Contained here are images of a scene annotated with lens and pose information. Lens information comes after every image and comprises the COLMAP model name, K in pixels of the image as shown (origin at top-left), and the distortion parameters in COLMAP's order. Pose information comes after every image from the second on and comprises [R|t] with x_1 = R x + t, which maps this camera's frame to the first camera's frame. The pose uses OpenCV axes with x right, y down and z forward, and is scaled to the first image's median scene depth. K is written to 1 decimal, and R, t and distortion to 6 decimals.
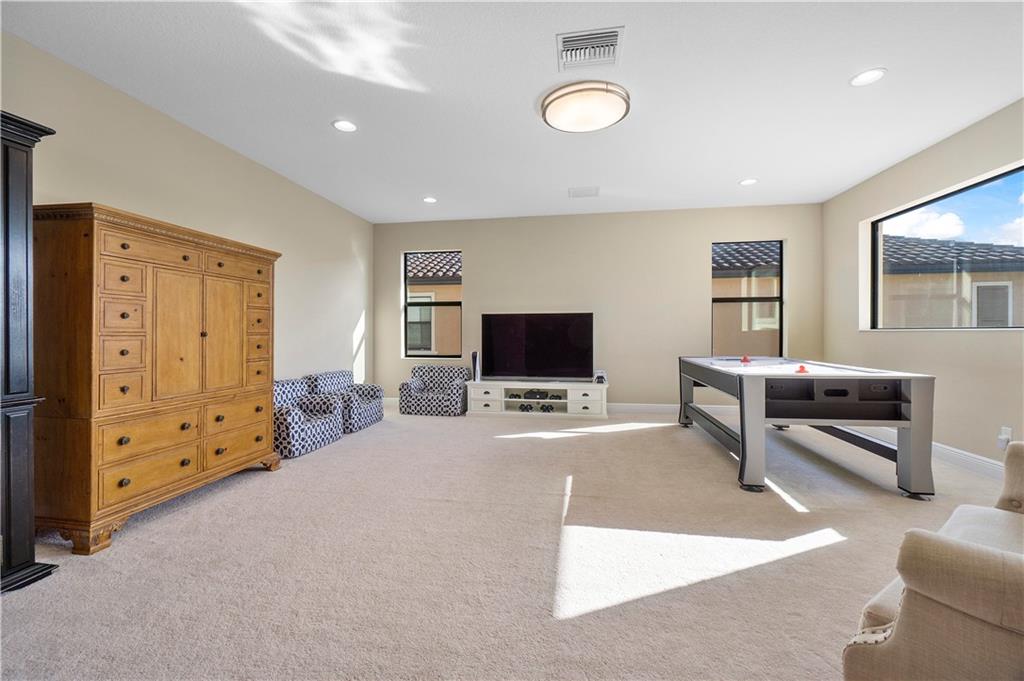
lens RADIAL K [[440.9, 0, 509.4], [0, 440.9, 333.1], [0, 0, 1]] dist [-0.004860, 0.000302]
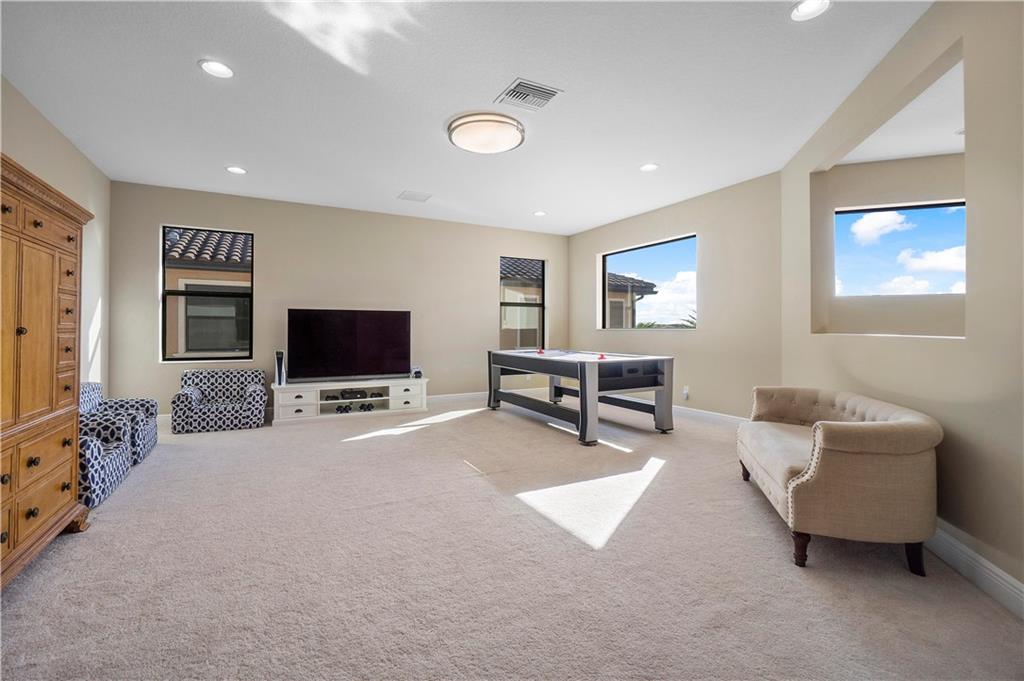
lens RADIAL K [[440.9, 0, 494.5], [0, 440.9, 329.9], [0, 0, 1]] dist [-0.004860, 0.000302]
pose [[0.797190, 0.004072, 0.603714, -0.293886], [-0.002950, 0.999992, -0.002850, 0.000656], [-0.603721, 0.000491, 0.797196, 0.046827]]
